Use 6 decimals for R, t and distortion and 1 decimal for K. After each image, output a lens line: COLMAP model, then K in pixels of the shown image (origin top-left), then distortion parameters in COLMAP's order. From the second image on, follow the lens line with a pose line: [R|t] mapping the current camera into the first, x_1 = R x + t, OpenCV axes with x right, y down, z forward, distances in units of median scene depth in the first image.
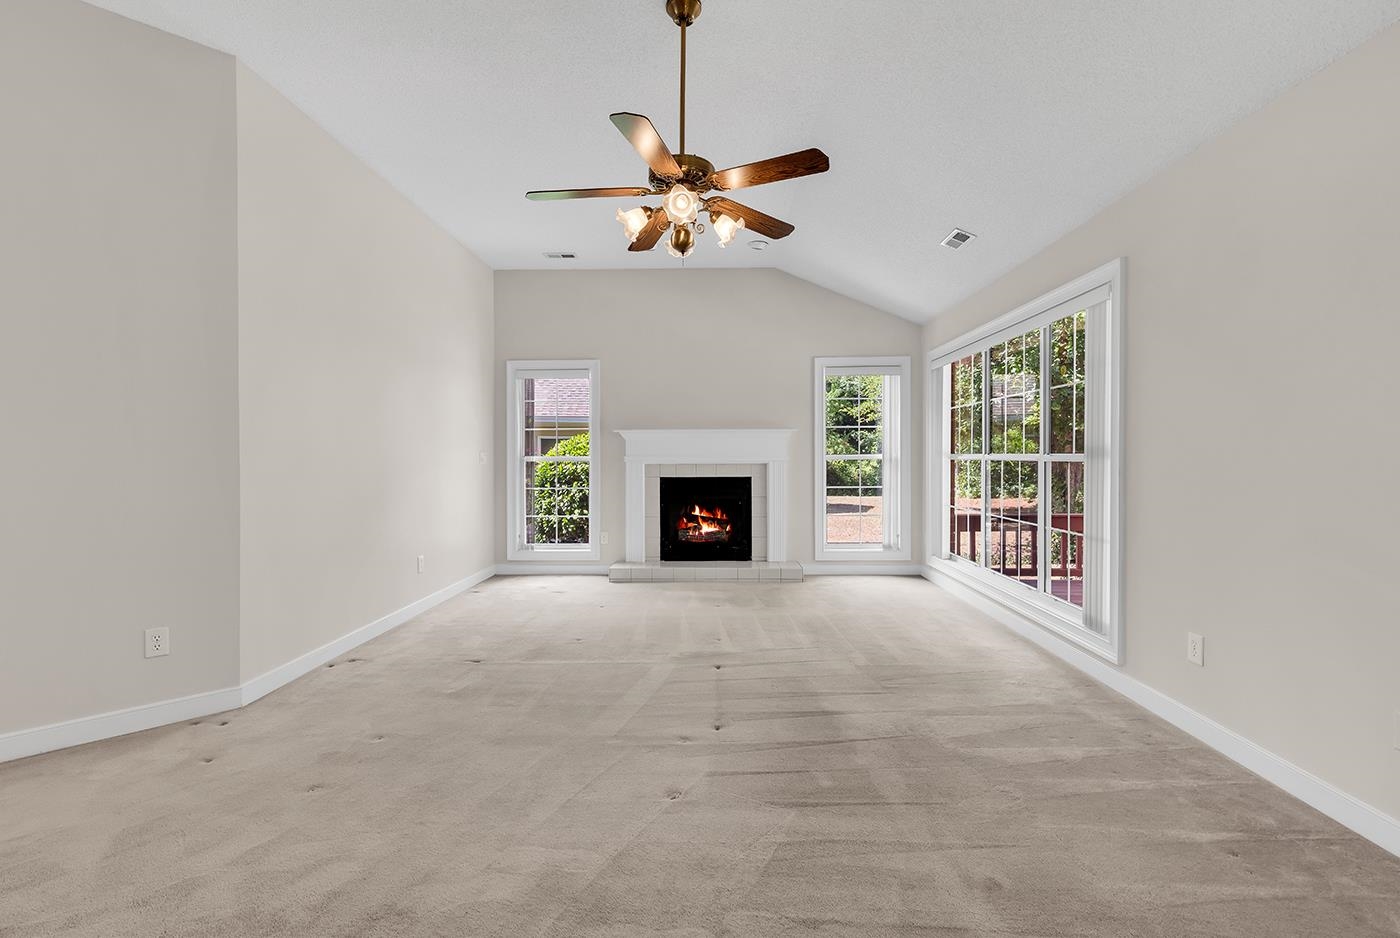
lens RADIAL K [[632.3, 0, 707.0], [0, 632.3, 461.8], [0, 0, 1]] dist [0.009959, -0.000171]
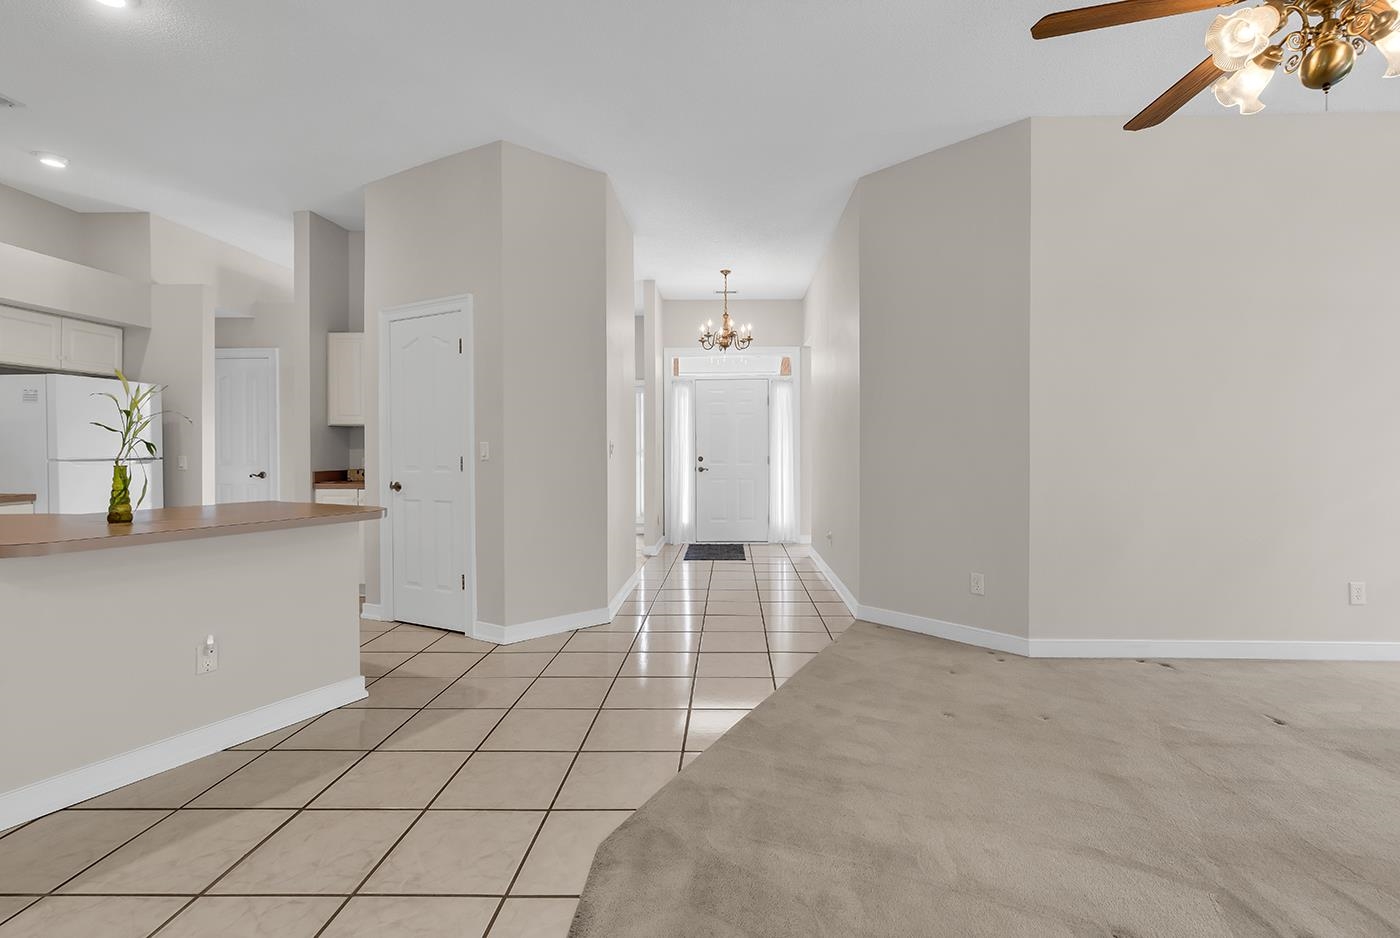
lens RADIAL K [[620.2, 0, 692.1], [0, 620.2, 460.4], [0, 0, 1]] dist [0.000555, 0.001160]
pose [[-0.041586, 0.013140, -0.999049, 0.308392], [0.003157, 0.999910, 0.013020, -0.002737], [0.999130, -0.002612, -0.041623, 0.274477]]
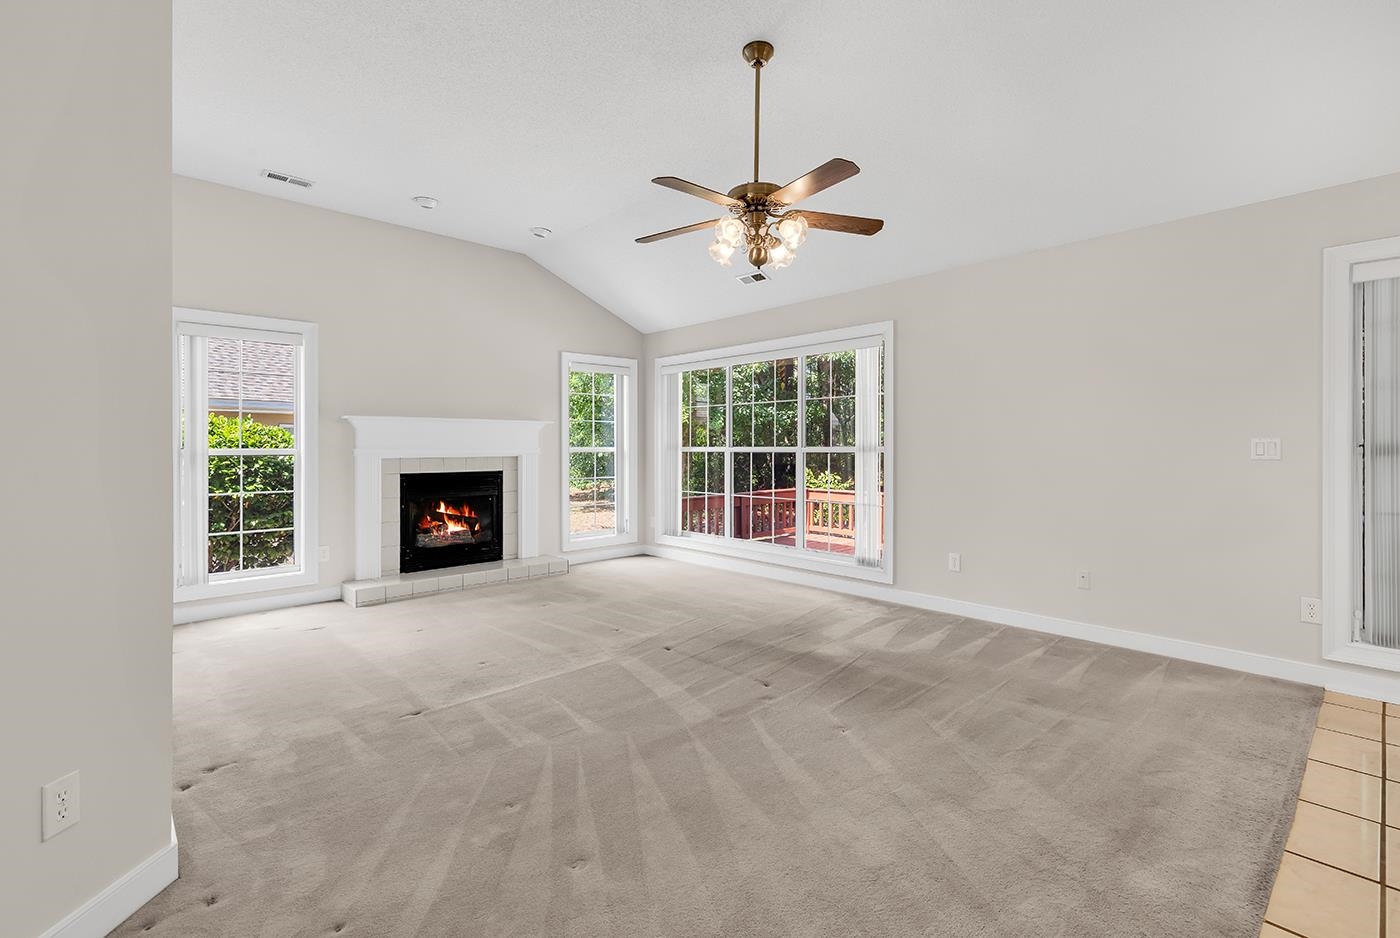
lens RADIAL K [[636.7, 0, 704.3], [0, 636.7, 451.0], [0, 0, 1]] dist [0.002673, -0.000631]
pose [[0.707874, -0.002013, 0.706335, -0.531638], [0.006797, 0.999969, -0.003963, 0.000385], [-0.706306, 0.007606, 0.707866, 0.159881]]
